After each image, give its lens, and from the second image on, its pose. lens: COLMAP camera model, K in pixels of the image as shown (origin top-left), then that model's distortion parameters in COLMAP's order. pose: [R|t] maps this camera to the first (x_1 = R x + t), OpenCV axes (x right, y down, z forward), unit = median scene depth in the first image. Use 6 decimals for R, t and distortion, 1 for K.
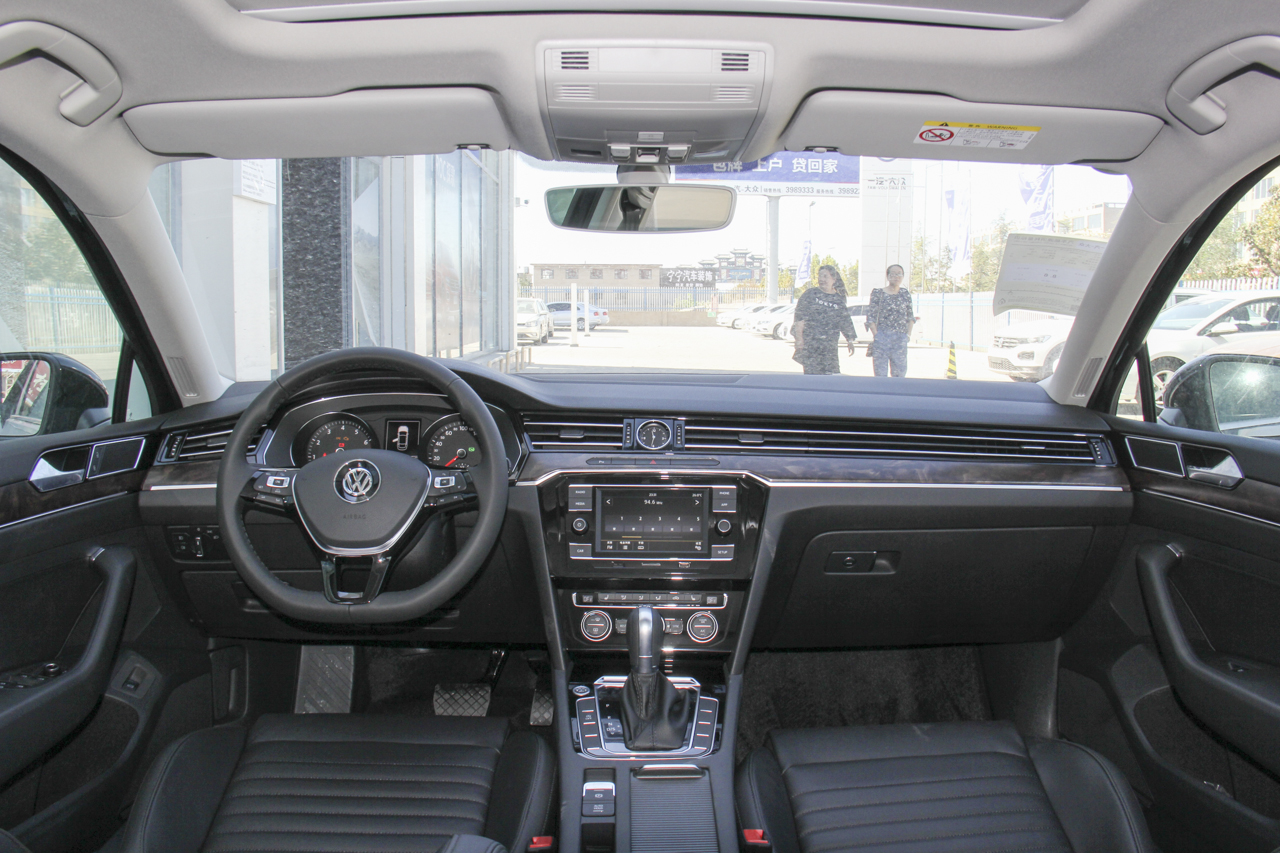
lens RADIAL K [[1071.6, 0, 658.1], [0, 1071.6, 439.2], [0, 0, 1]] dist [-0.156731, 0.052454]
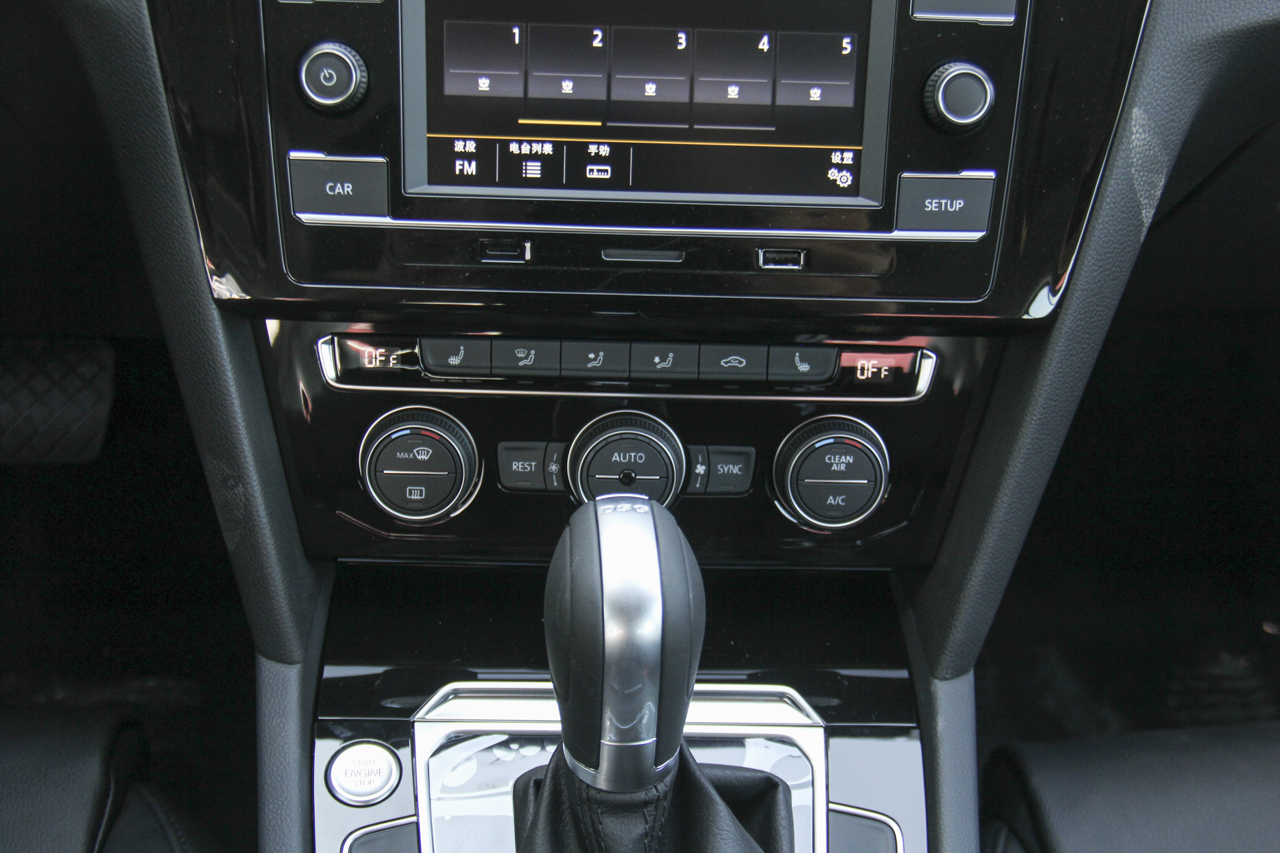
lens RADIAL K [[1727.0, 0, 646.8], [0, 1727.0, 428.5], [0, 0, 1]] dist [0.032912, 0.000000]
pose [[0.997794, 0.001713, 0.066361, -0.029829], [-0.035522, 0.858282, 0.511947, -0.043760], [-0.056080, -0.513175, 0.856450, 0.624818]]
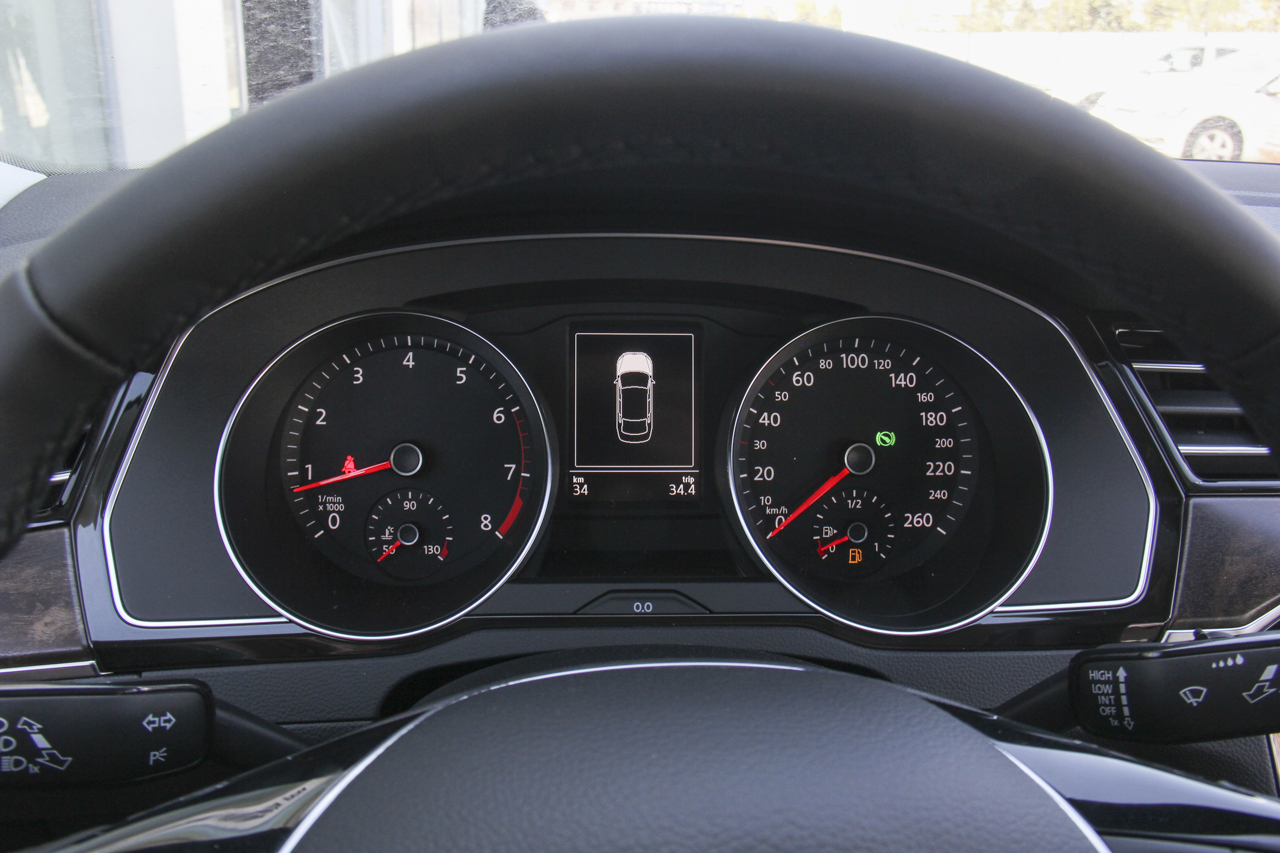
lens RADIAL K [[1071.6, 0, 637.5], [0, 1071.6, 418.1], [0, 0, 1]] dist [-0.156731, 0.052454]
pose [[0.999854, 0.003045, 0.016831, -0.257896], [-0.006678, 0.975416, 0.220272, -0.059714], [-0.015746, -0.220352, 0.975293, 0.771095]]
